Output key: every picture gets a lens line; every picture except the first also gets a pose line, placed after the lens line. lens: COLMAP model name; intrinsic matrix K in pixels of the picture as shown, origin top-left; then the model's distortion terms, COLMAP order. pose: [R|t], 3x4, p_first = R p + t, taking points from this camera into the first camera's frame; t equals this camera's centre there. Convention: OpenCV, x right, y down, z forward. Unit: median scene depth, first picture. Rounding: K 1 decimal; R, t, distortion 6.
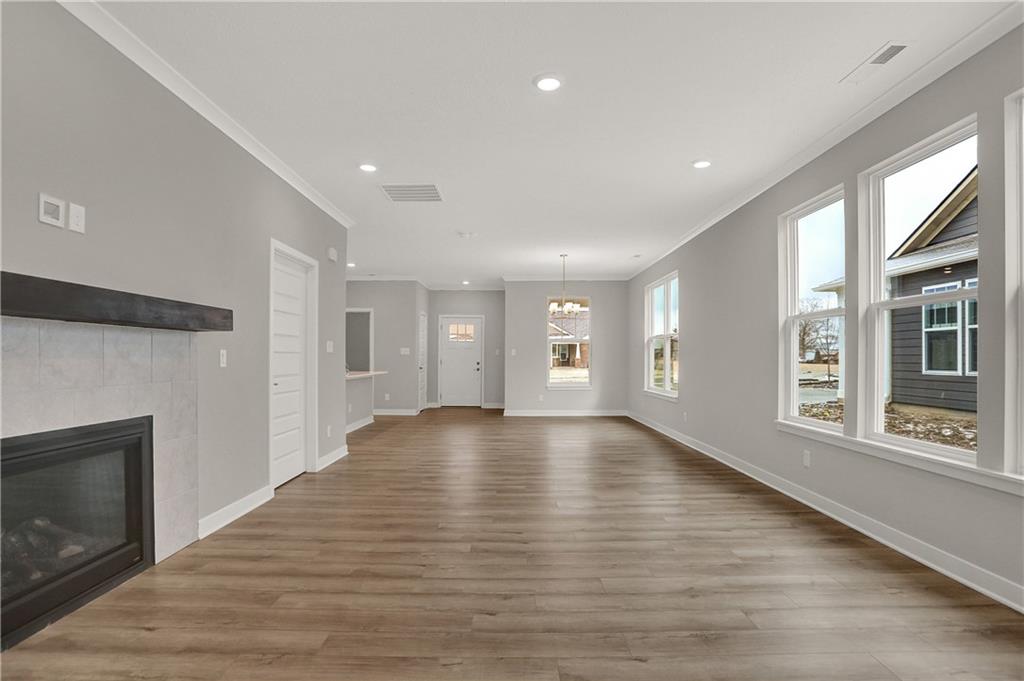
lens RADIAL K [[516.1, 0, 526.1], [0, 516.1, 359.9], [0, 0, 1]] dist [-0.077649, -0.000561]
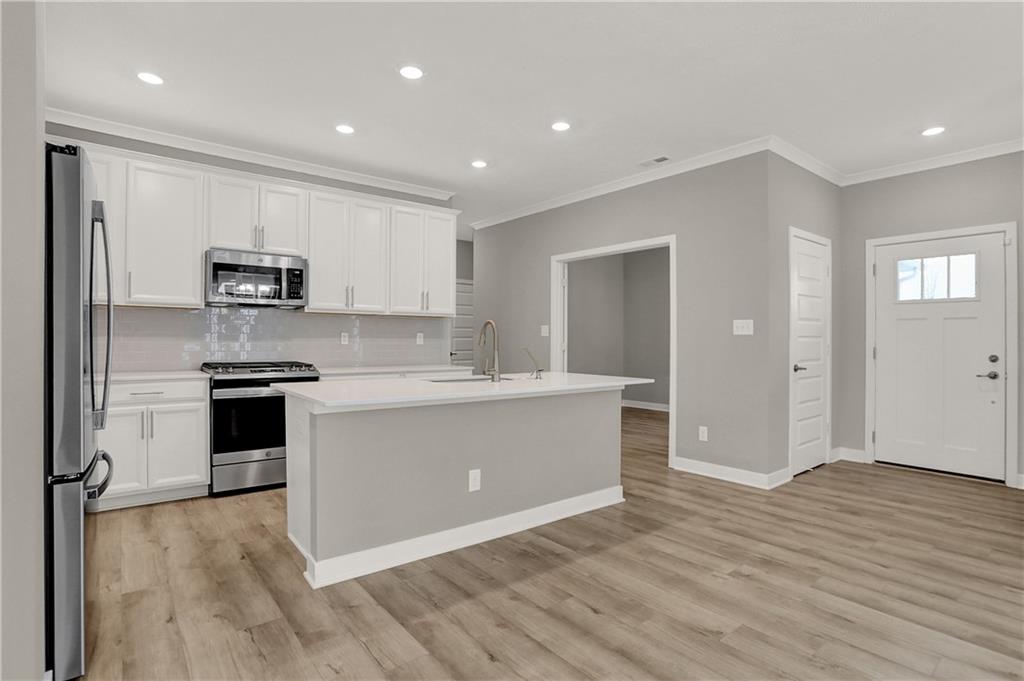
lens RADIAL K [[503.6, 0, 528.8], [0, 503.6, 338.4], [0, 0, 1]] dist [-0.063041, 0.021621]
pose [[0.610064, -0.005434, -0.792333, -0.031015], [-0.007383, 0.999894, -0.012542, -0.002093], [0.792318, 0.013501, 0.609959, 0.736488]]
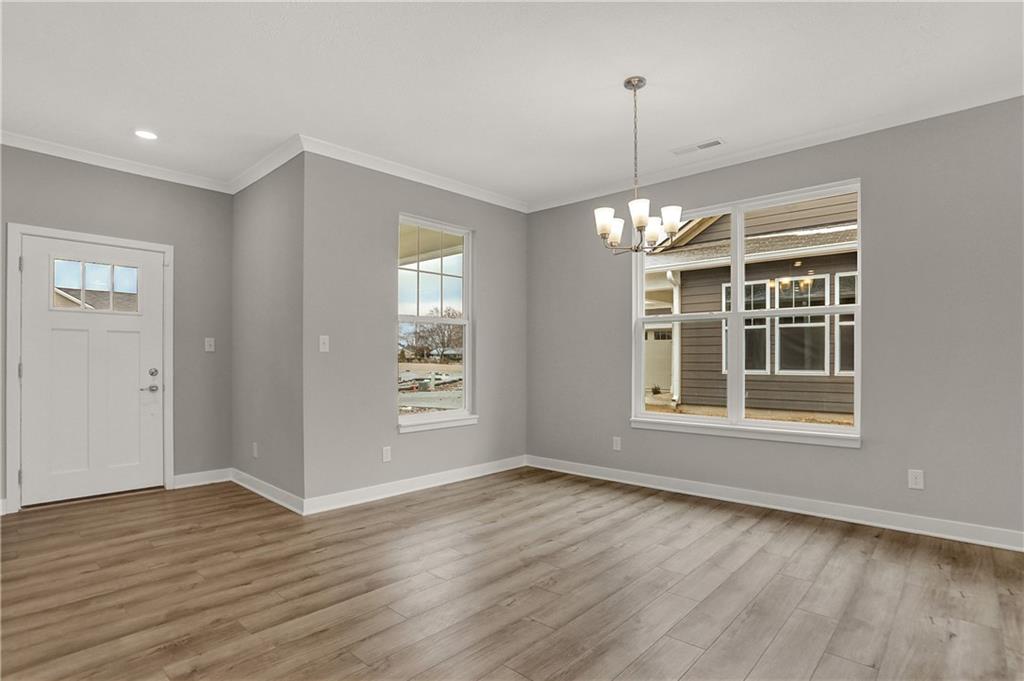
lens RADIAL K [[503.6, 0, 525.7], [0, 503.6, 366.3], [0, 0, 1]] dist [-0.063041, 0.021621]
pose [[0.696784, -0.014711, 0.717130, -0.220571], [0.004691, 0.999862, 0.015953, -0.003929], [-0.717266, -0.007752, 0.696756, 0.763227]]
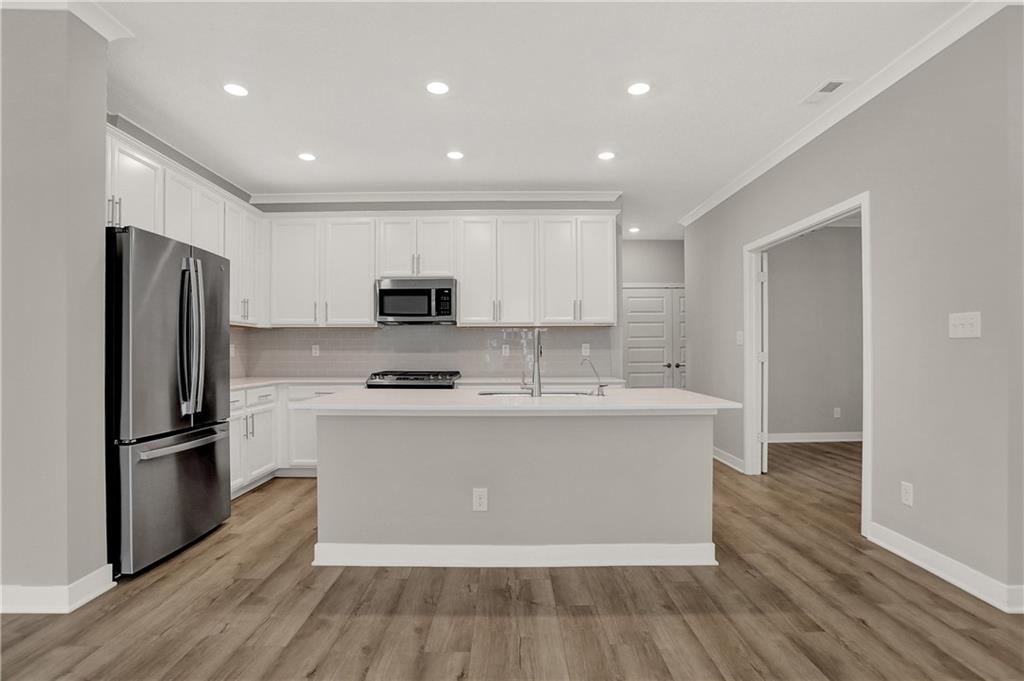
lens RADIAL K [[503.6, 0, 512.9], [0, 503.6, 349.3], [0, 0, 1]] dist [-0.063041, 0.021621]
pose [[-0.019139, -0.009868, -0.999768, -0.003939], [-0.003461, 0.999946, -0.009803, -0.002688], [0.999811, 0.003273, -0.019172, 0.934006]]
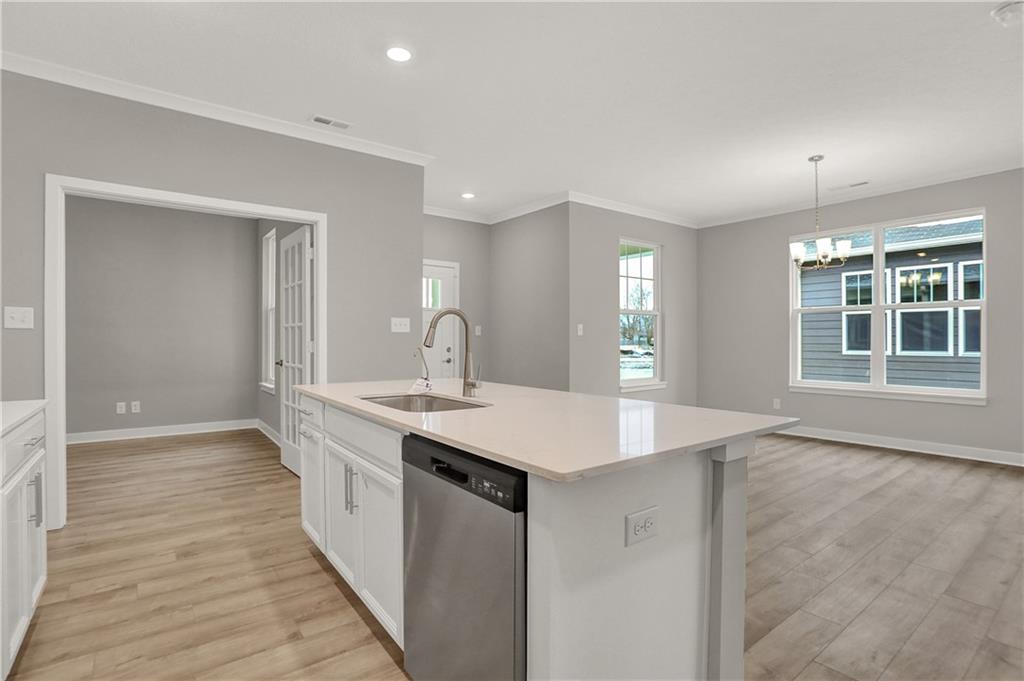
lens RADIAL K [[503.6, 0, 513.8], [0, 503.6, 339.6], [0, 0, 1]] dist [-0.063041, 0.021621]
pose [[0.812936, -0.002945, 0.582345, -0.473761], [0.003963, 0.999992, -0.000475, -0.005230], [-0.582339, 0.002694, 0.812942, 0.715630]]
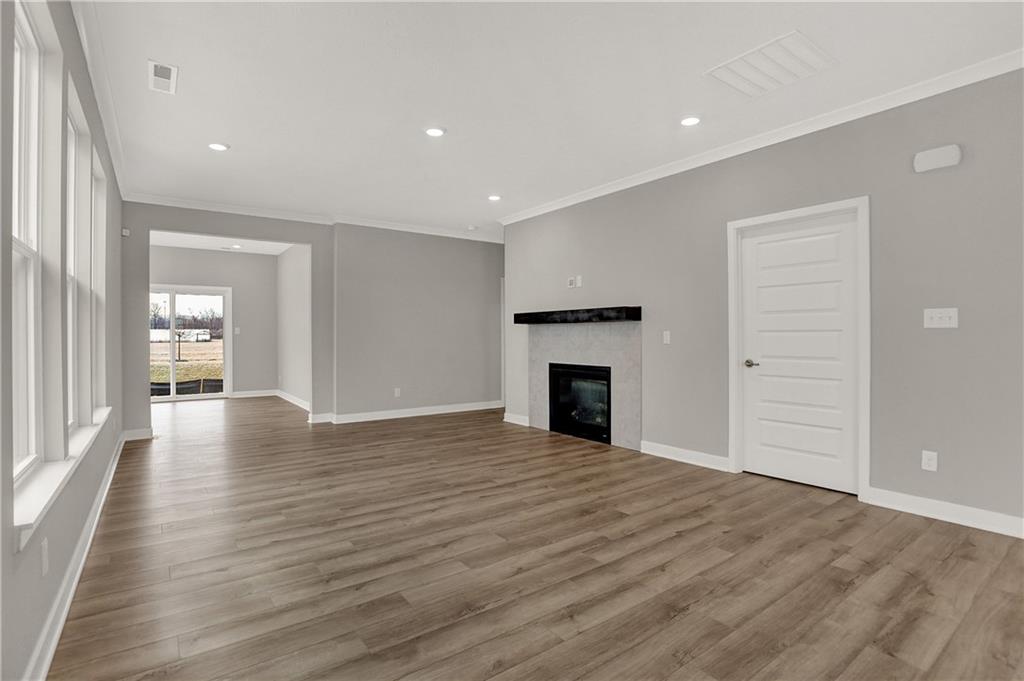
lens RADIAL K [[503.6, 0, 510.3], [0, 503.6, 329.7], [0, 0, 1]] dist [-0.063041, 0.021621]
pose [[-0.827388, -0.003162, -0.561621, 0.213426], [0.001375, 0.999970, -0.007657, -0.005737], [0.561628, -0.007108, -0.827359, 0.757747]]
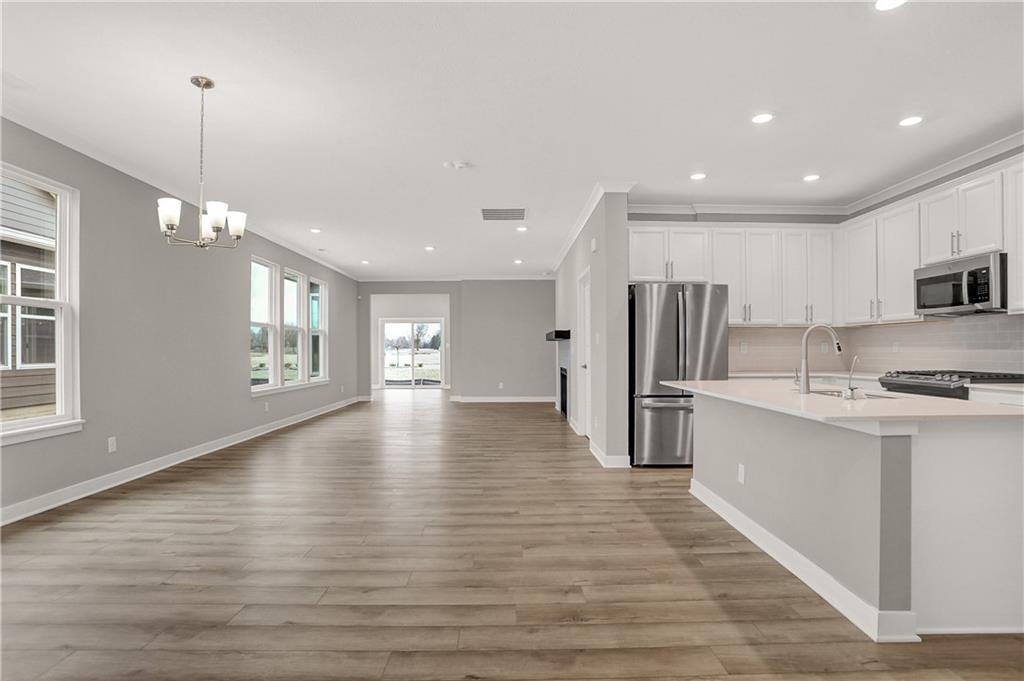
lens RADIAL K [[503.6, 0, 506.4], [0, 503.6, 355.7], [0, 0, 1]] dist [-0.063041, 0.021621]
pose [[-0.999684, -0.000225, 0.025127, -0.149351], [0.000169, 0.999877, 0.015664, -0.005399], [-0.025127, 0.015664, -0.999562, 1.271122]]
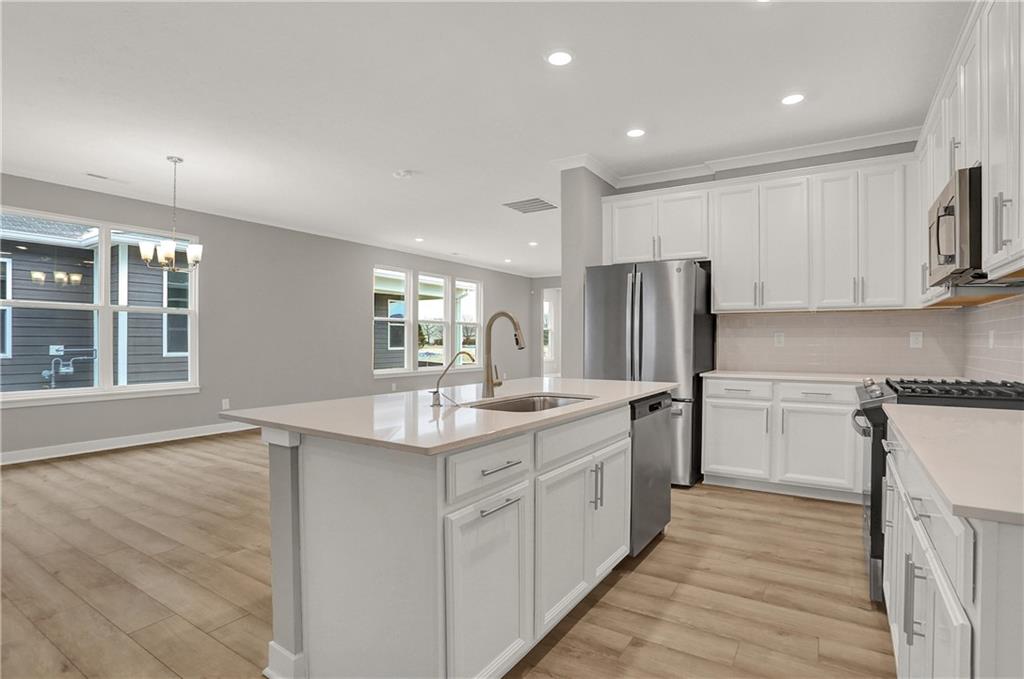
lens RADIAL K [[503.6, 0, 527.1], [0, 503.6, 348.0], [0, 0, 1]] dist [-0.063041, 0.021621]
pose [[-0.832596, -0.011377, 0.553763, -0.504511], [-0.000720, 0.999810, 0.019459, -0.006937], [-0.553880, 0.015803, -0.832447, 1.155400]]
